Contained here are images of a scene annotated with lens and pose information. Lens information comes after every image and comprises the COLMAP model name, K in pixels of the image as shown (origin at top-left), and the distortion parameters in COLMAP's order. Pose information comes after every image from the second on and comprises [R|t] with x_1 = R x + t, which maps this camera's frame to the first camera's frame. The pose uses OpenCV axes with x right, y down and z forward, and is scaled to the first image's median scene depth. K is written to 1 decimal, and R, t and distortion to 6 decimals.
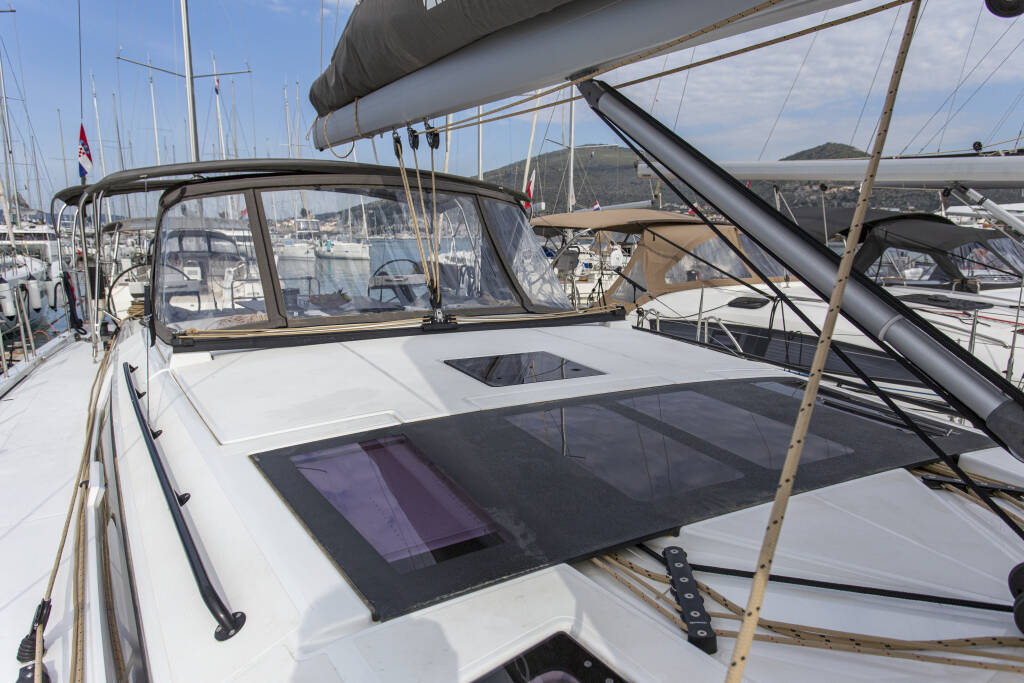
lens RADIAL K [[669.3, 0, 512.0], [0, 669.3, 341.5], [0, 0, 1]] dist [0.002721, 0.000642]
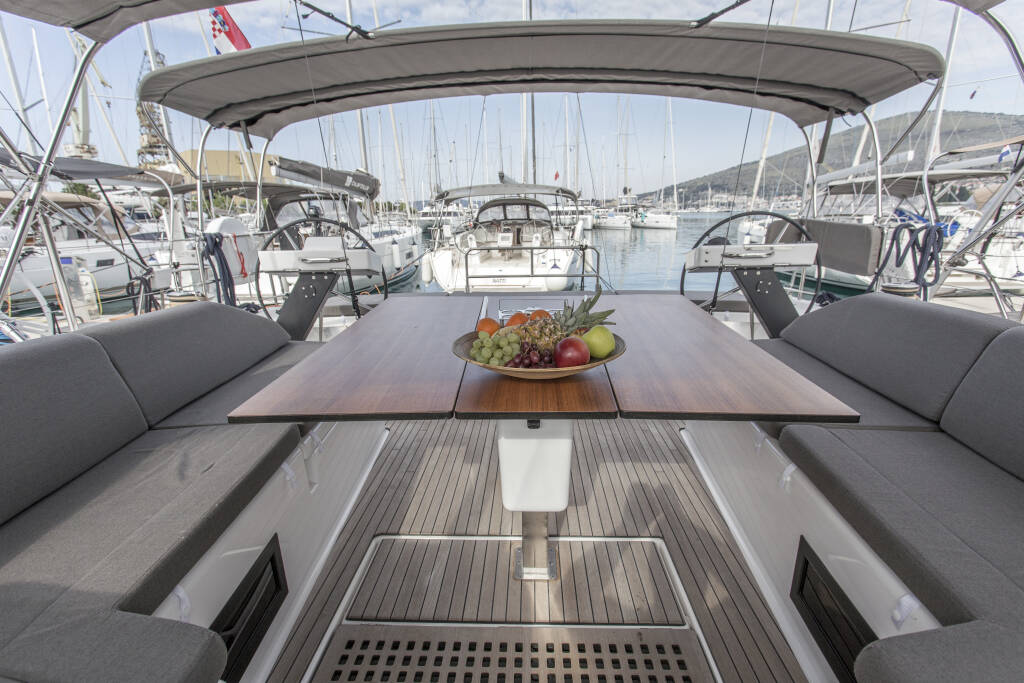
lens RADIAL K [[466.7, 0, 512.0], [0, 466.7, 341.5], [0, 0, 1]] dist [0.003355, -0.000019]
pose [[0.859847, 0.113448, -0.497788, -0.031926], [-0.057592, 0.990329, 0.126220, -0.013758], [0.507294, -0.079861, 0.858065, 0.140344]]
